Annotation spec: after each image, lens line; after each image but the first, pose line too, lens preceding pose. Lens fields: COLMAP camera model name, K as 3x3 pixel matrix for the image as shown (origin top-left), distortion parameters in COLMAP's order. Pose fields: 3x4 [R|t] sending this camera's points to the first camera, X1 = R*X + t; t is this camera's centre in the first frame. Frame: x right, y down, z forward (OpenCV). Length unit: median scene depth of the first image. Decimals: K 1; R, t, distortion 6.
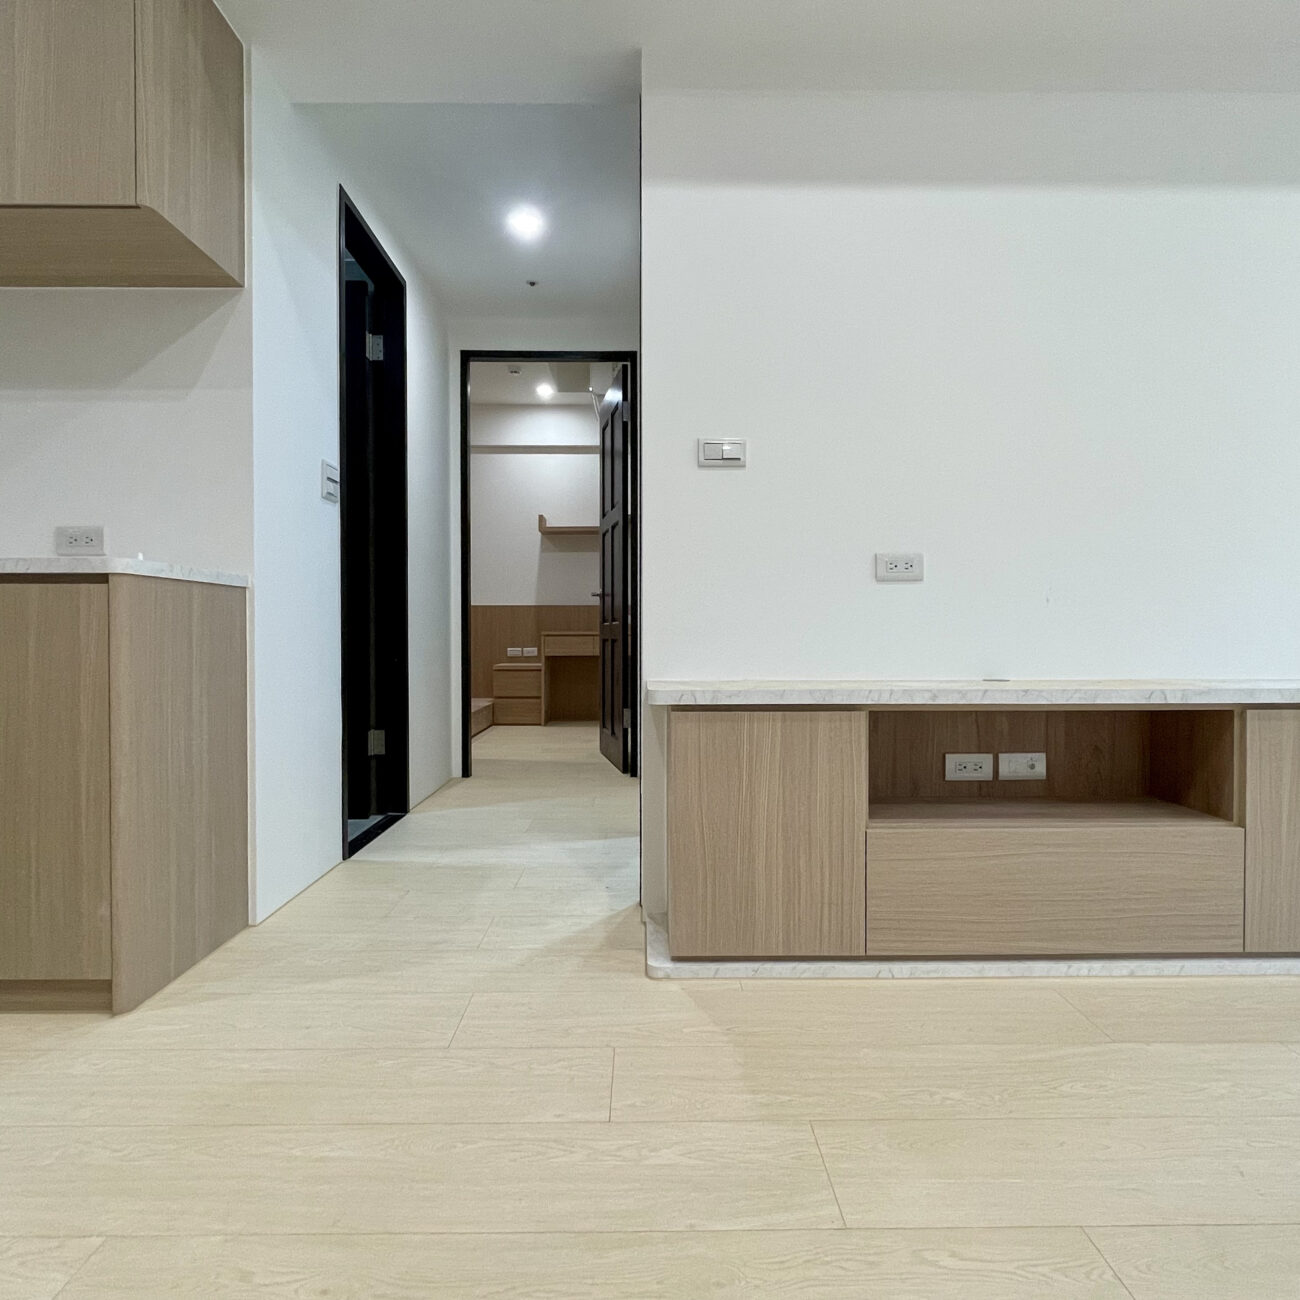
lens RADIAL K [[870.1, 0, 652.7], [0, 870.1, 648.6], [0, 0, 1]] dist [0.008776, -0.002821]
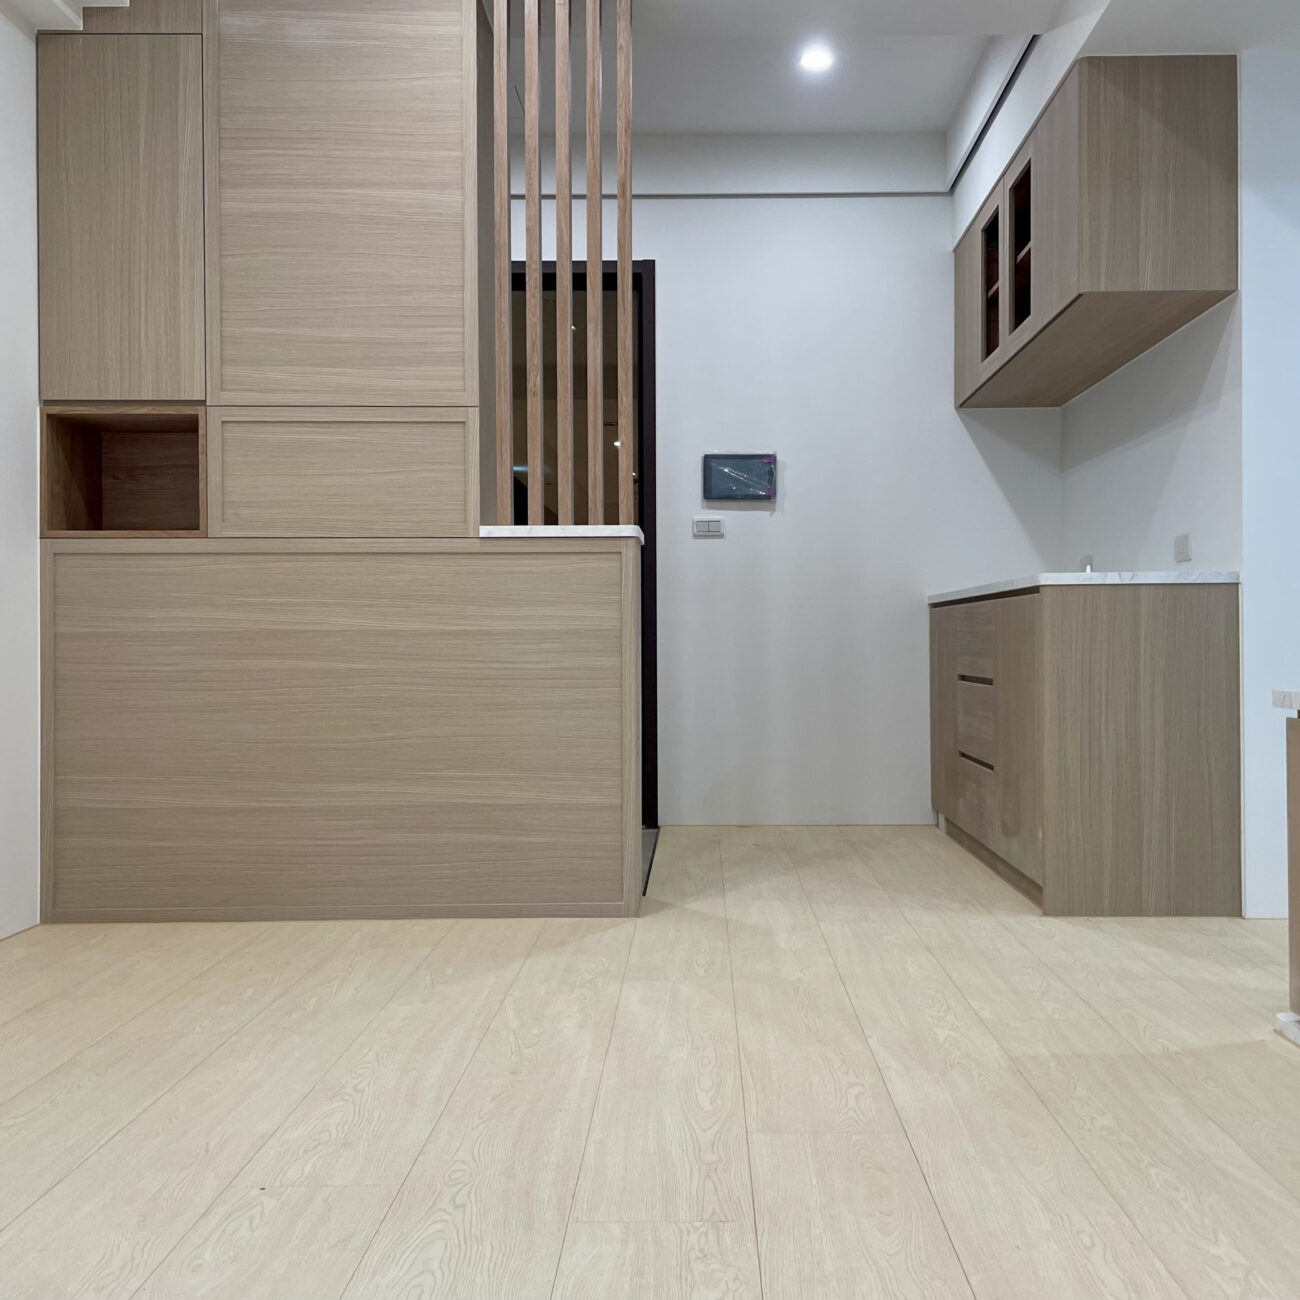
lens RADIAL K [[1664.3, 0, 649.4], [0, 1664.3, 650.2], [0, 0, 1]] dist [0.002986, 0.000000]
pose [[-0.094112, 0.010393, -0.995507, 1.583714], [-0.021194, 0.999698, 0.012440, -0.003437], [0.995336, 0.022269, -0.093863, 0.493724]]
